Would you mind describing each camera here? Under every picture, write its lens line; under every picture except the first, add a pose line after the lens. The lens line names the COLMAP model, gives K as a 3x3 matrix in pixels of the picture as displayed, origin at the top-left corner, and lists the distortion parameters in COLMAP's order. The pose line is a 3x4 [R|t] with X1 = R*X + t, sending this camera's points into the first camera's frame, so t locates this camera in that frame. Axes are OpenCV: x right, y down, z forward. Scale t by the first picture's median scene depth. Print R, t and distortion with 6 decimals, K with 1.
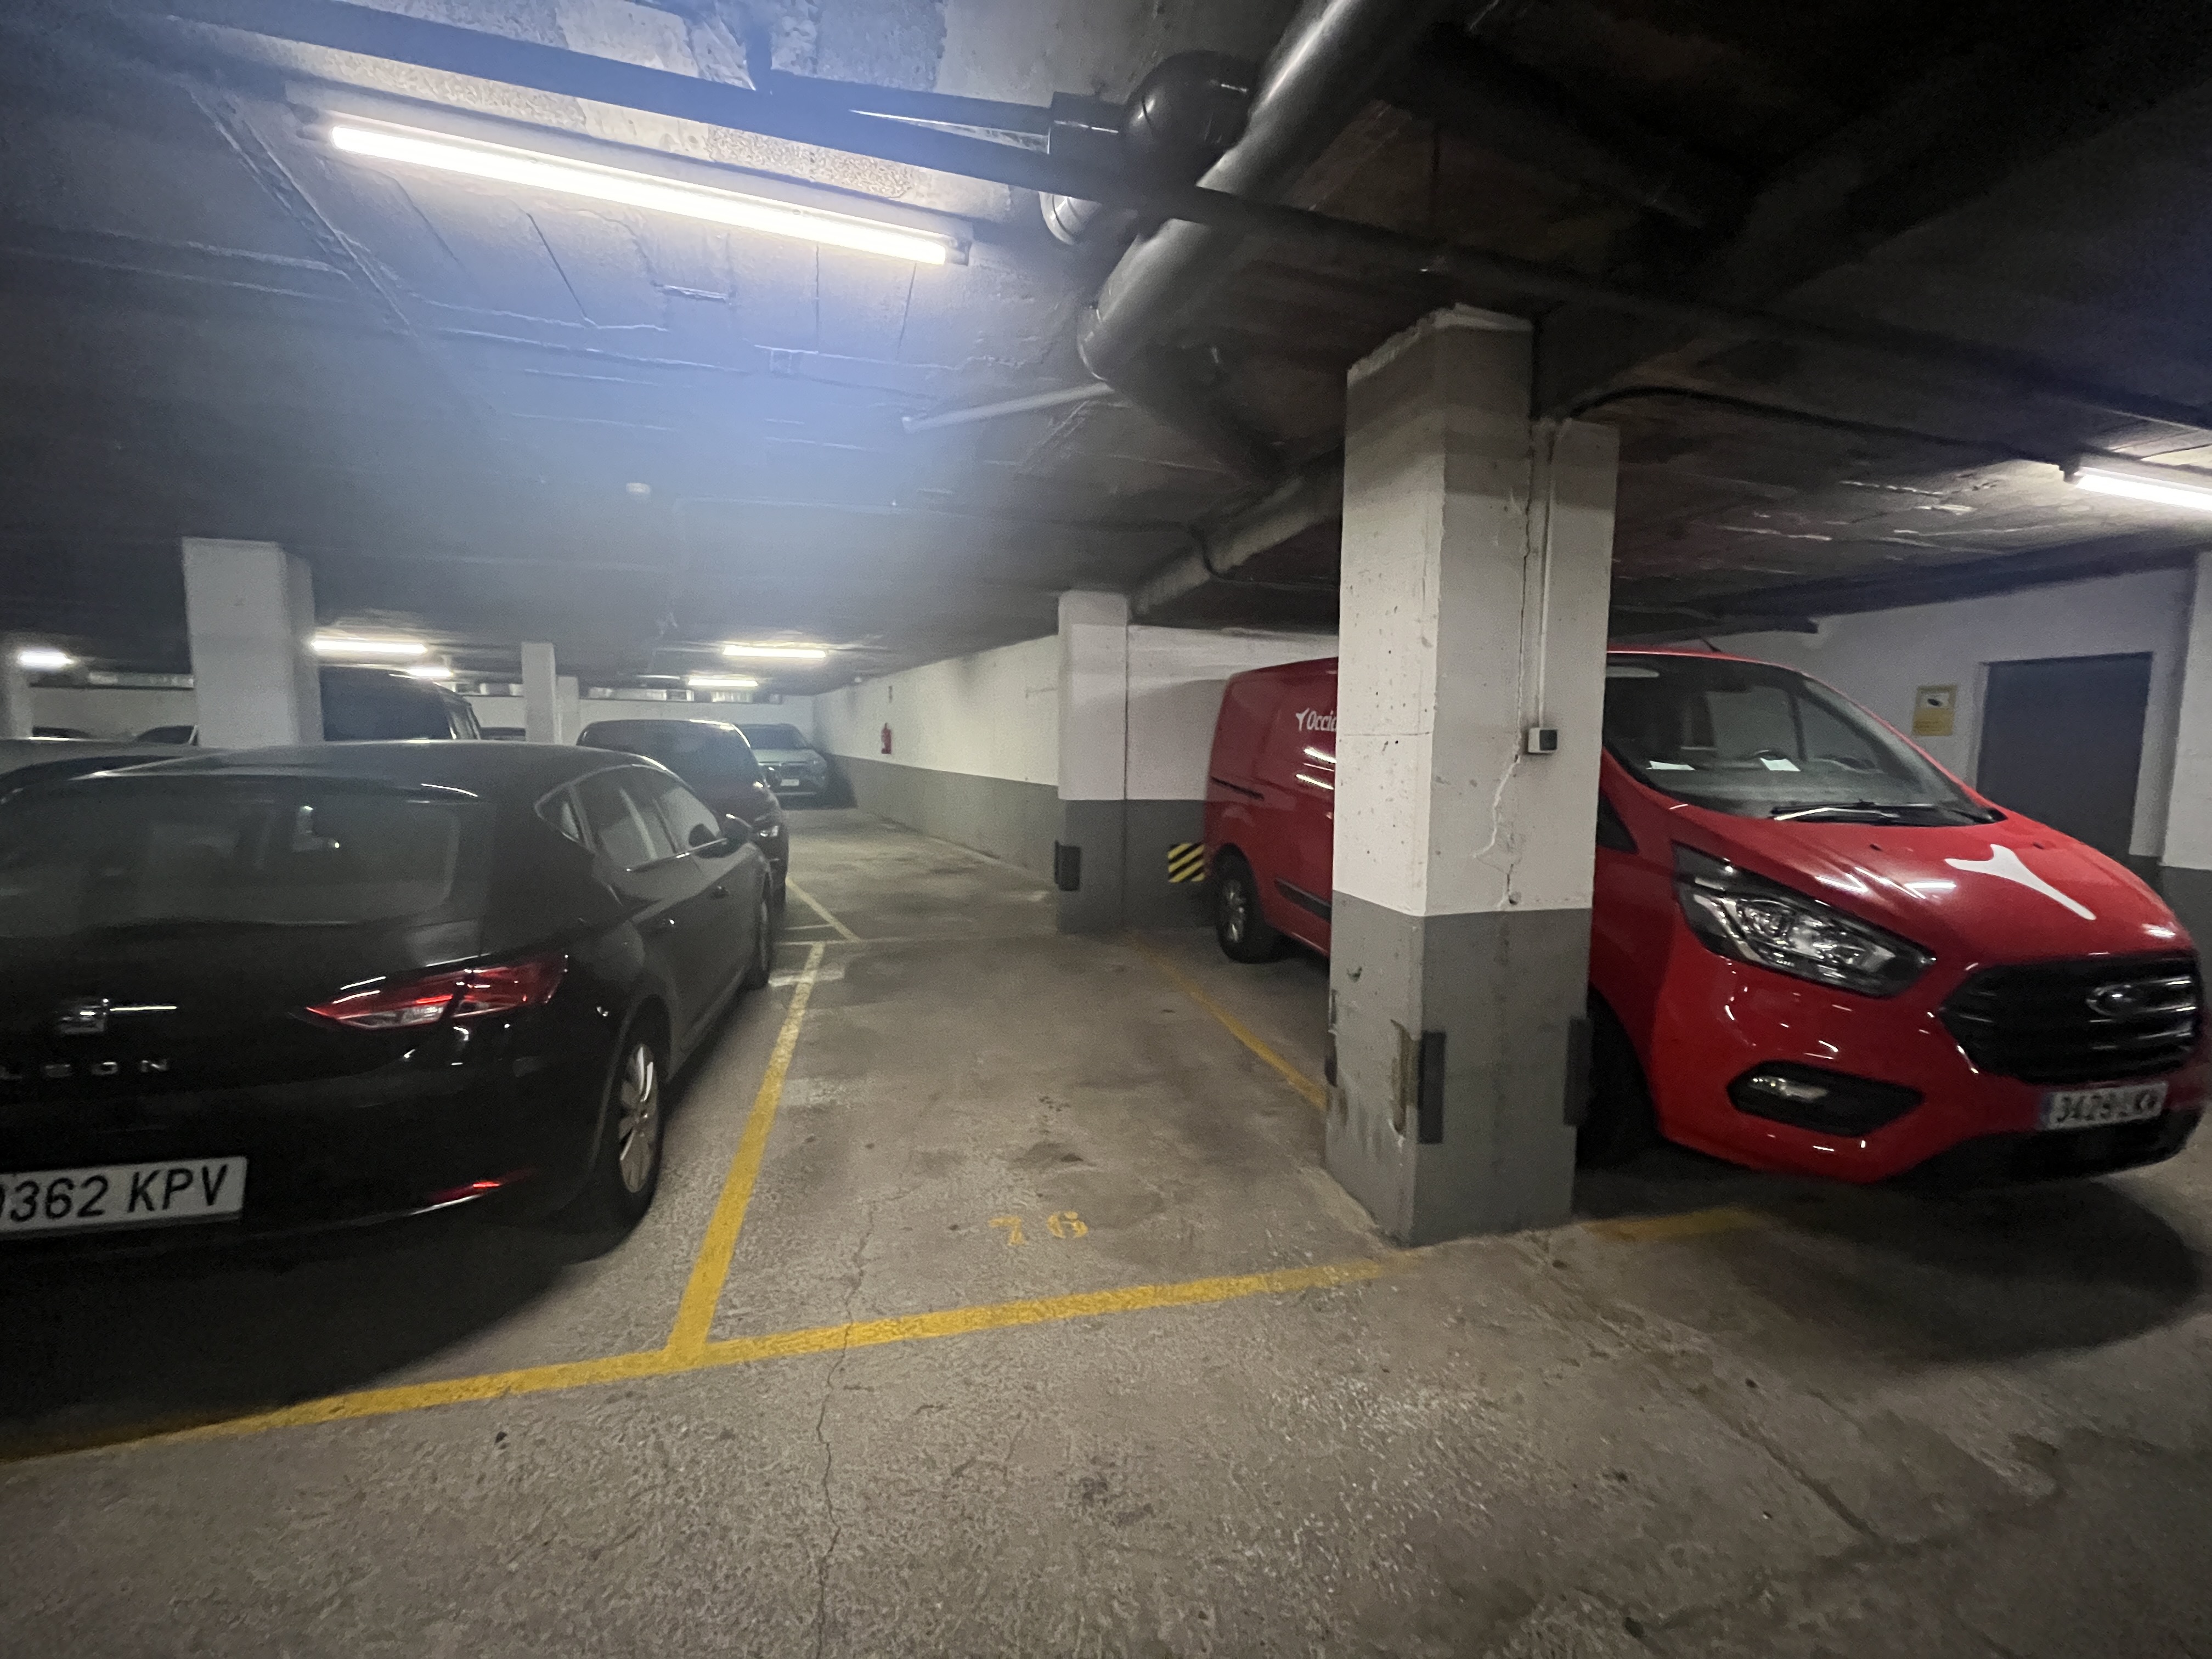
lens RADIAL K [[893.6, 0, 1103.5], [0, 893.6, 826.6], [0, 0, 1]] dist [-0.002691, -0.000409]
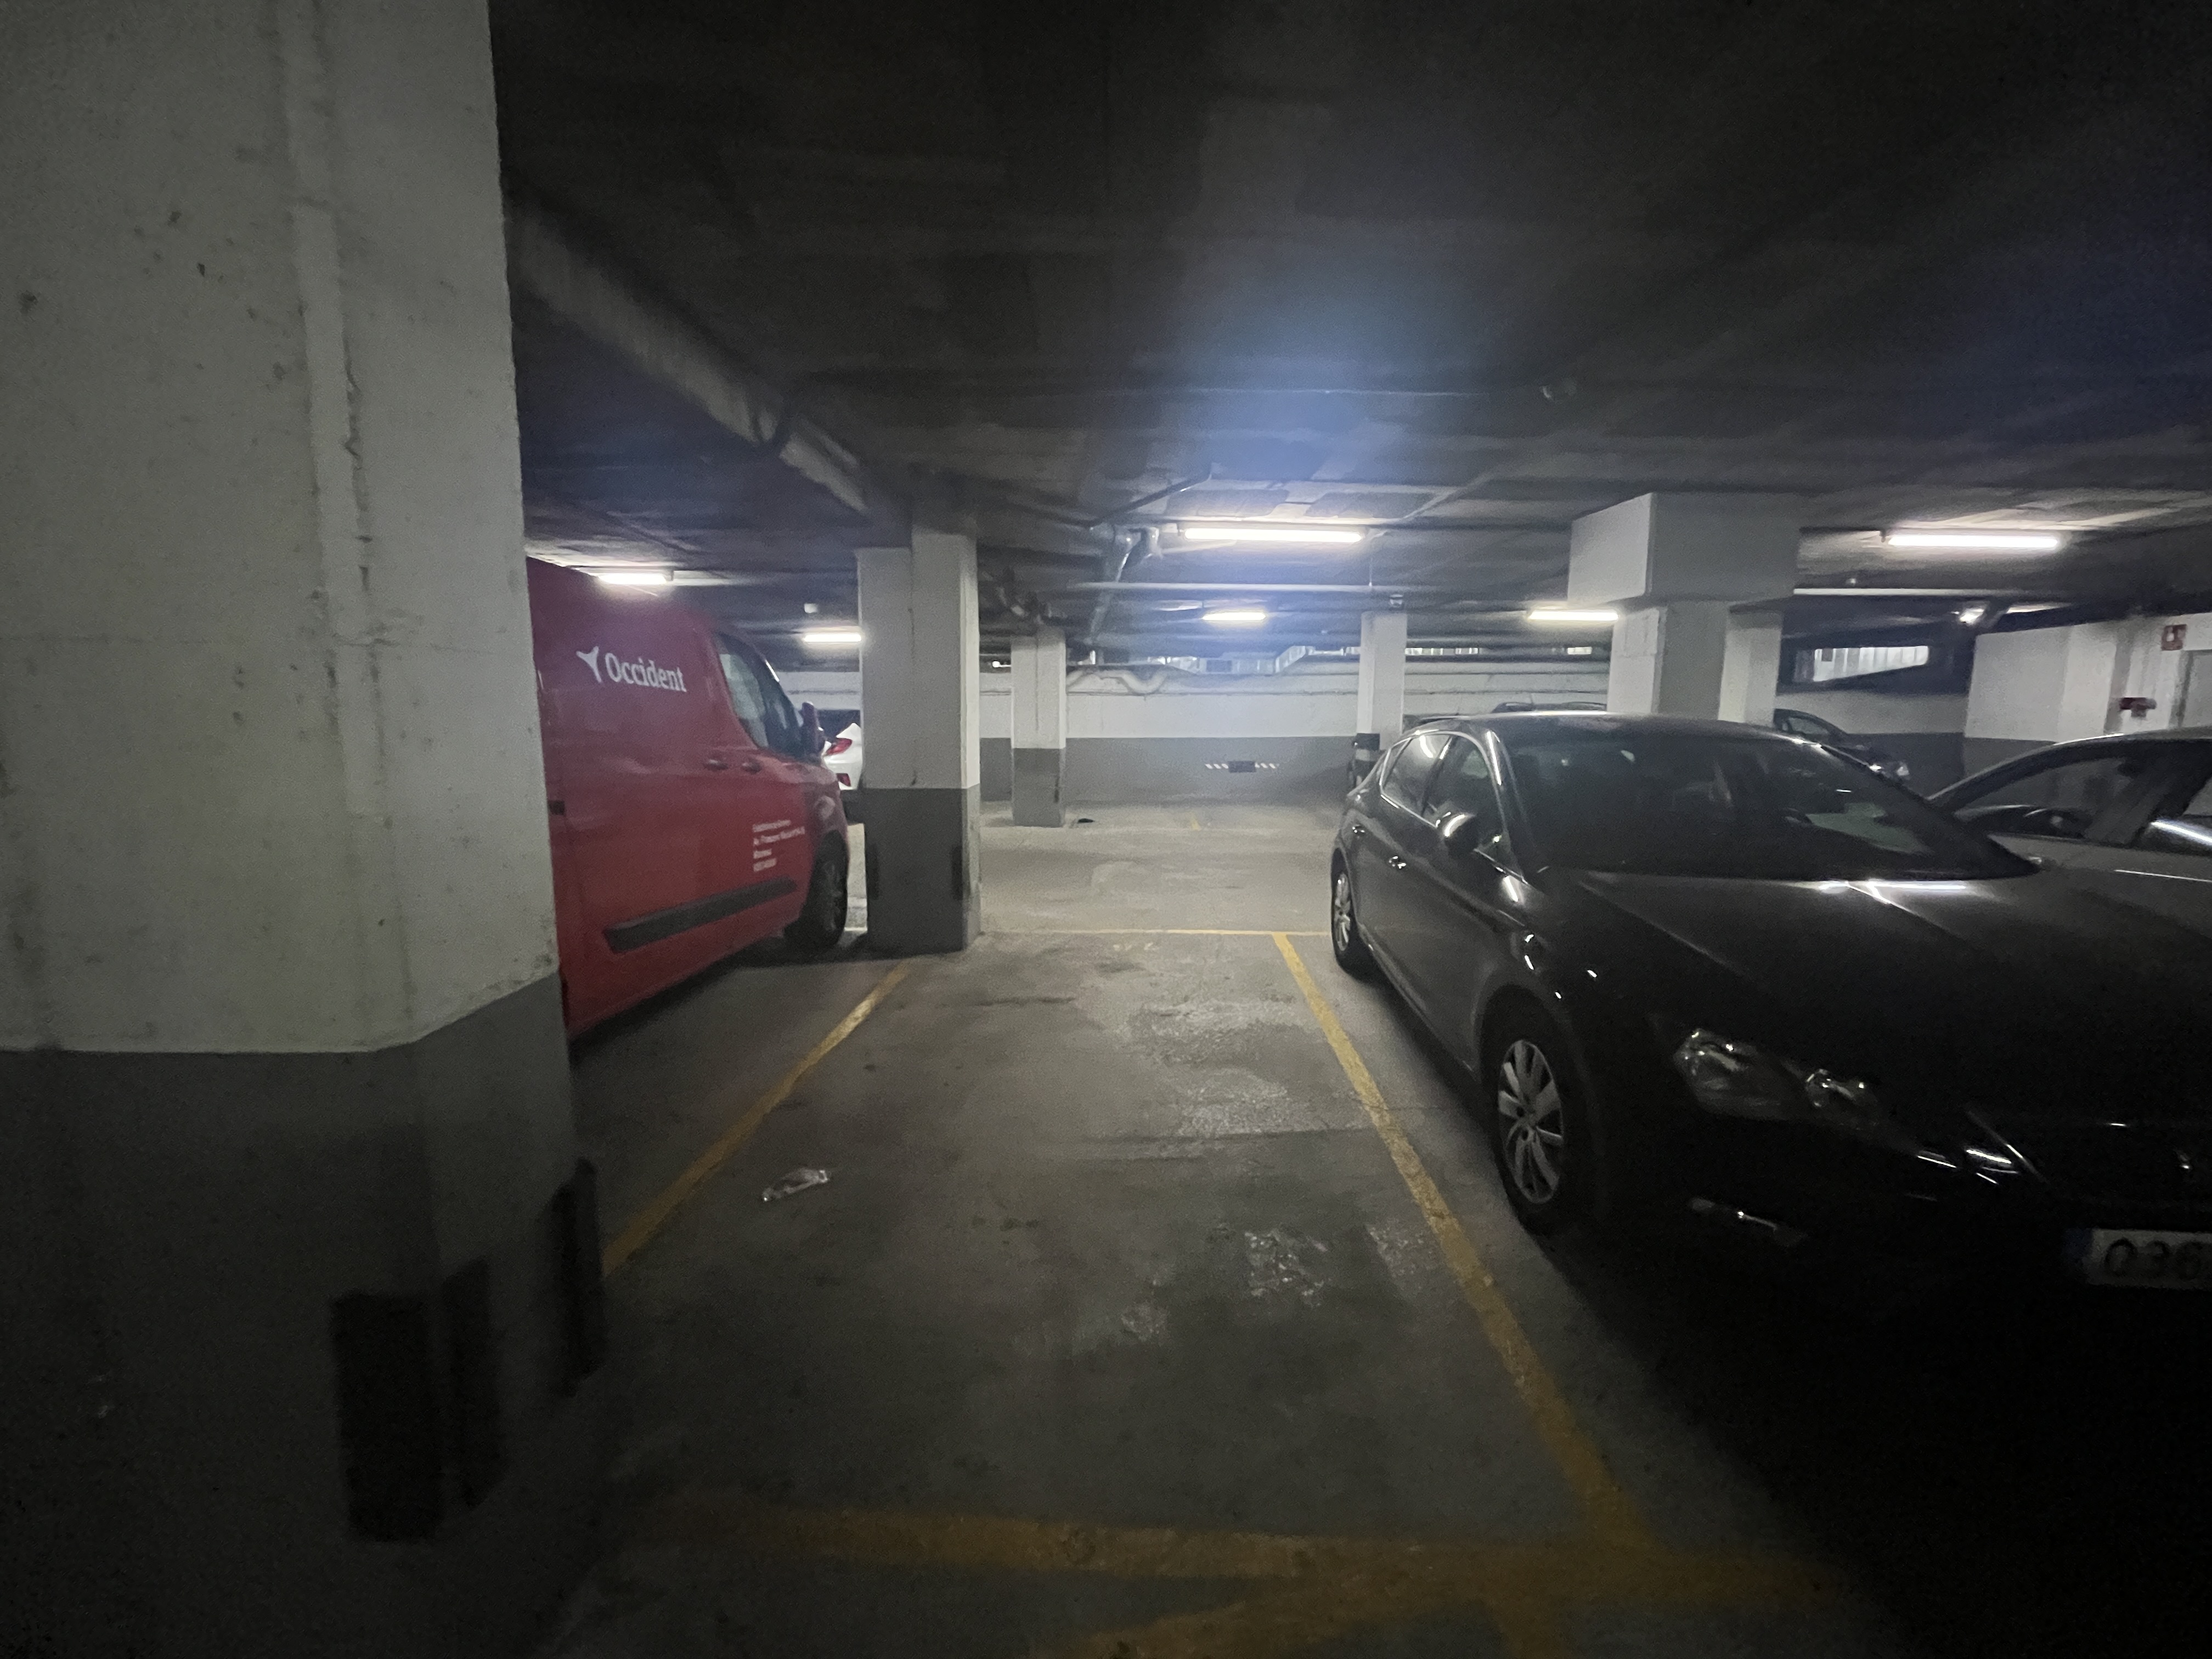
lens RADIAL K [[893.6, 0, 1102.3], [0, 893.6, 820.7], [0, 0, 1]] dist [-0.002691, -0.000409]
pose [[-0.958259, -0.048419, 0.281772, -0.587300], [0.013276, 0.976956, 0.213027, -0.281595], [-0.285593, 0.207876, -0.935534, 2.999545]]
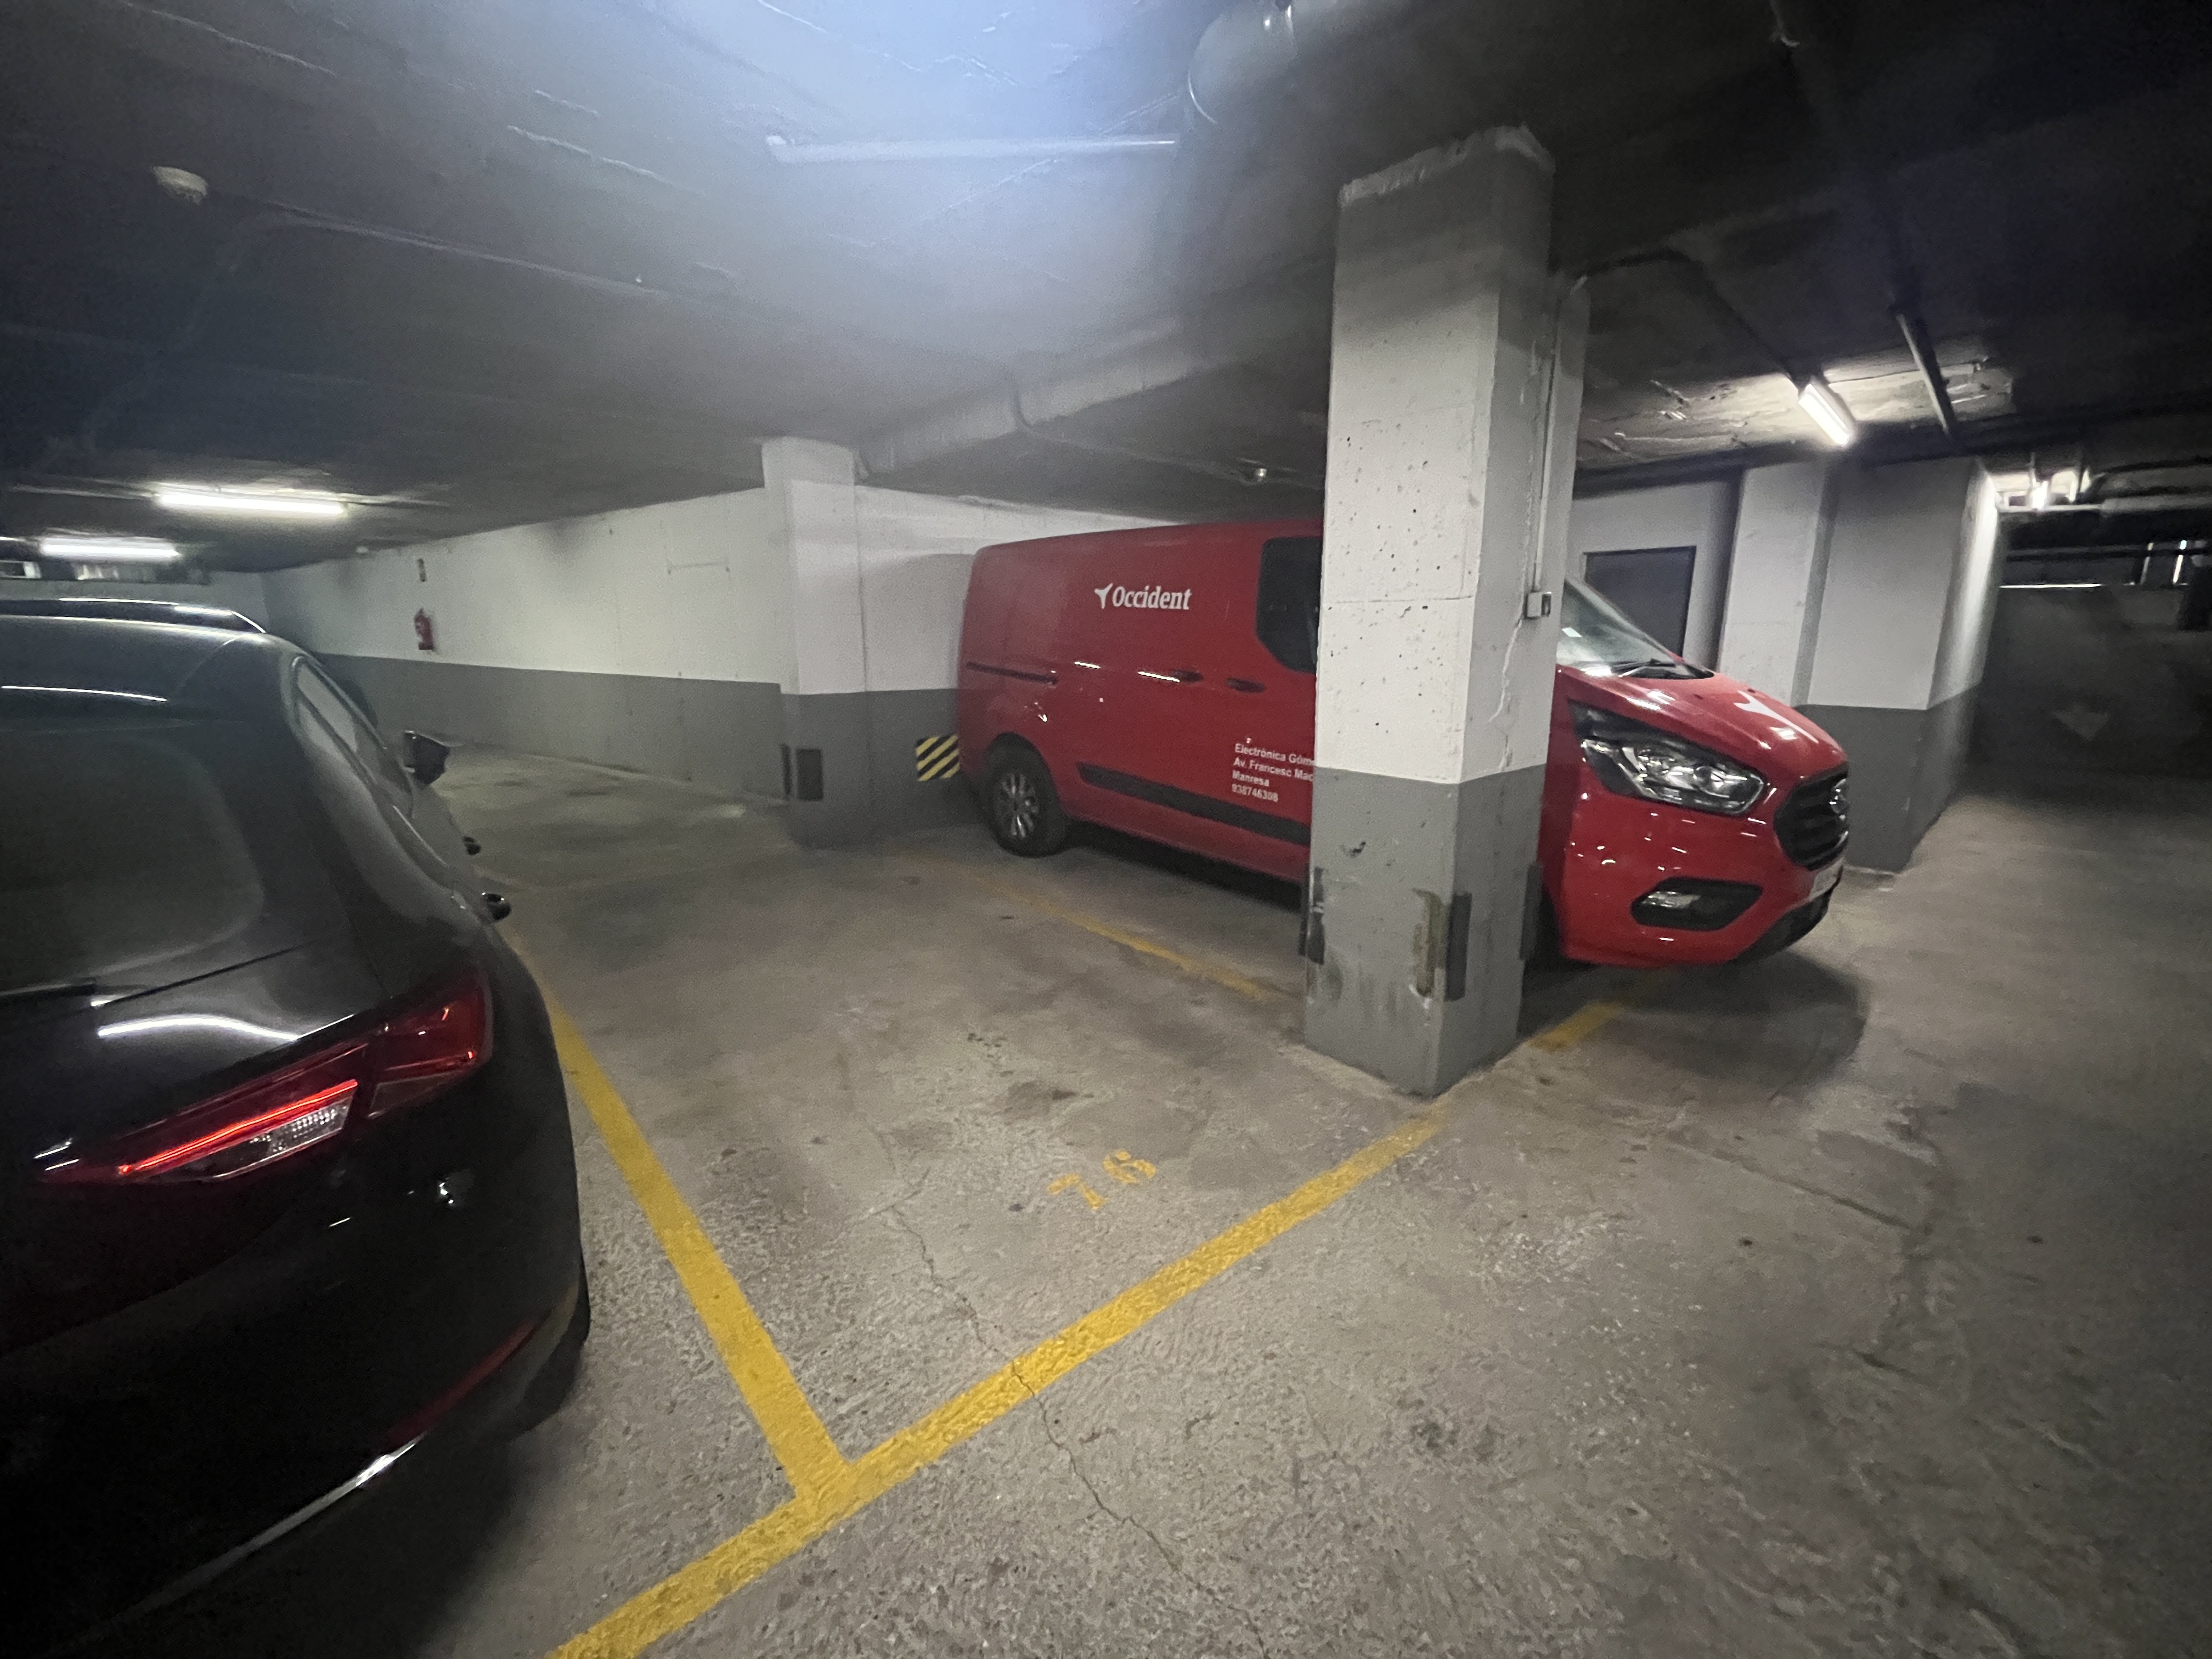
lens RADIAL K [[893.6, 0, 1102.0], [0, 893.6, 826.0], [0, 0, 1]] dist [-0.002691, -0.000409]
pose [[0.894231, -0.106894, 0.434654, -0.434414], [0.054366, 0.989814, 0.131576, -0.006346], [-0.444291, -0.094029, 0.890934, 0.270001]]
